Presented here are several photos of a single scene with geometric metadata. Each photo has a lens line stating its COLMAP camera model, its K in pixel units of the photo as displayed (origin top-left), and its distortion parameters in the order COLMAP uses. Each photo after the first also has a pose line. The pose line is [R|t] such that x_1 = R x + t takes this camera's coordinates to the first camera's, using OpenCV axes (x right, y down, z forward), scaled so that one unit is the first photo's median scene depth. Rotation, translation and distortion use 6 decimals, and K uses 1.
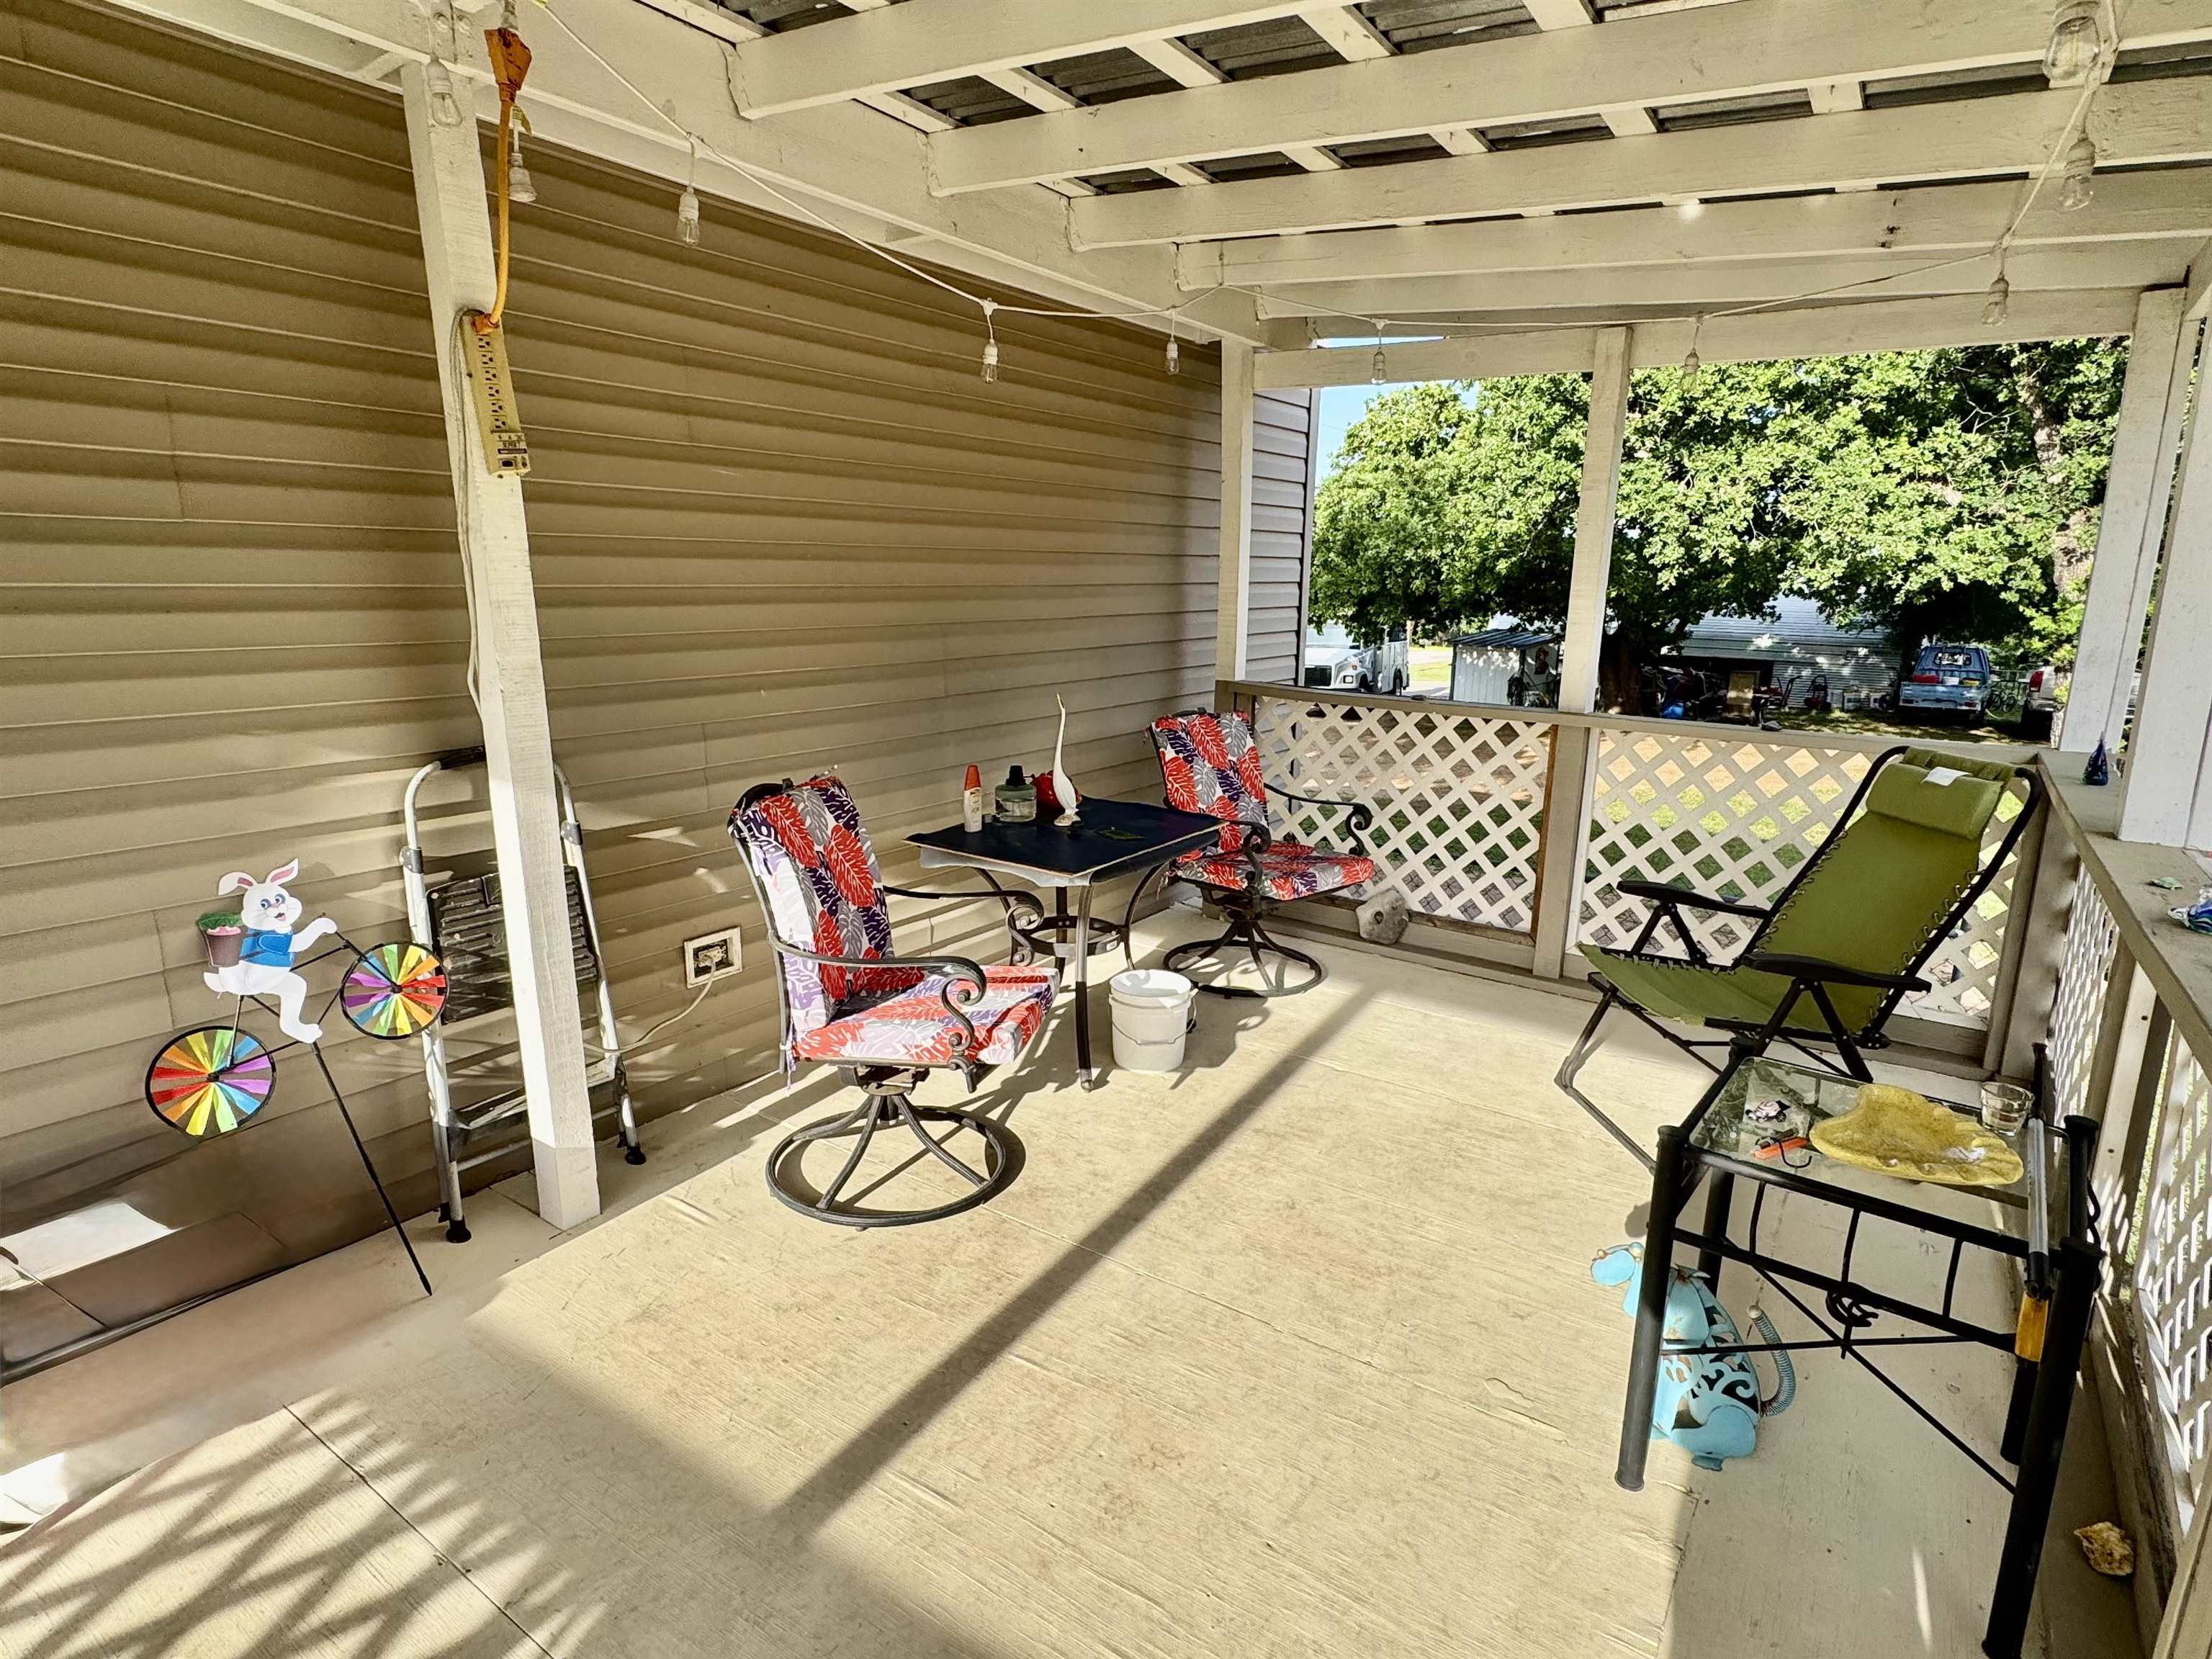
lens RADIAL K [[1178.5, 0, 1109.9], [0, 1178.5, 825.7], [0, 0, 1]] dist [0.004760, -0.000455]
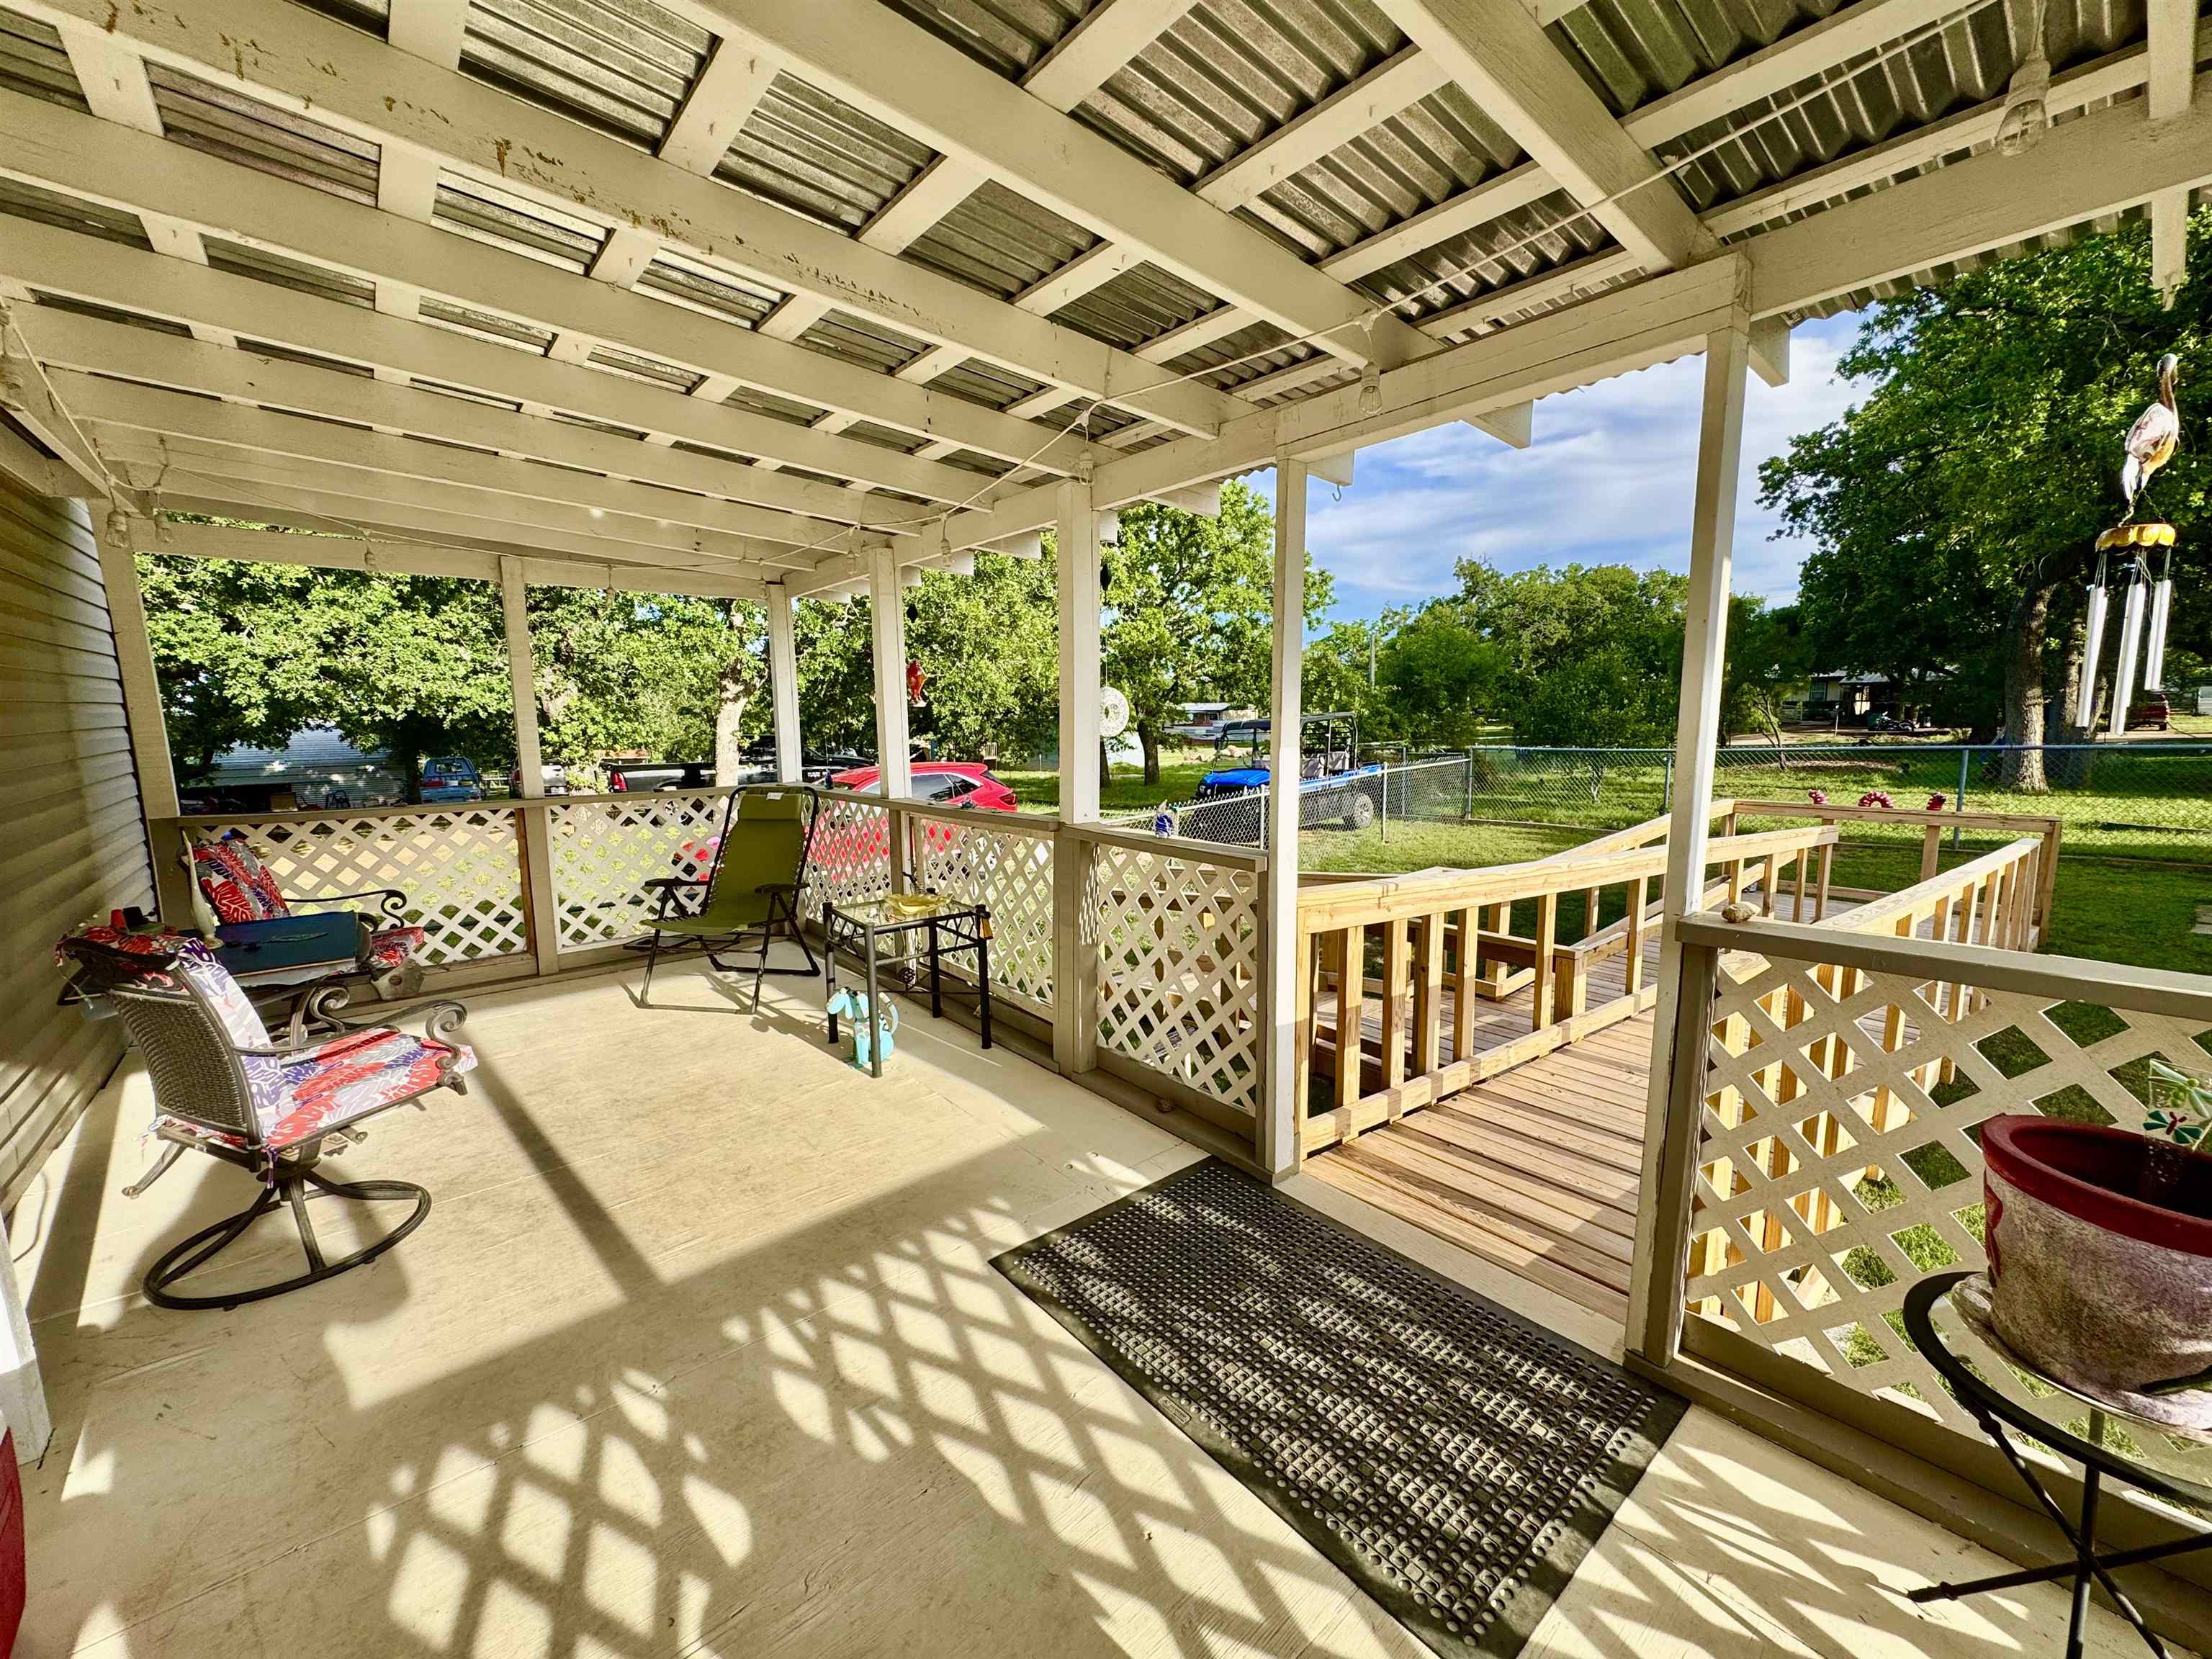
lens RADIAL K [[881.0, 0, 1107.6], [0, 881.0, 829.5], [0, 0, 1]] dist [-0.000263, 0.000273]
pose [[0.256058, -0.154289, 0.954269, -0.156309], [0.221190, 0.970341, 0.097536, -0.000959], [-0.941015, 0.186100, 0.282591, -0.007486]]
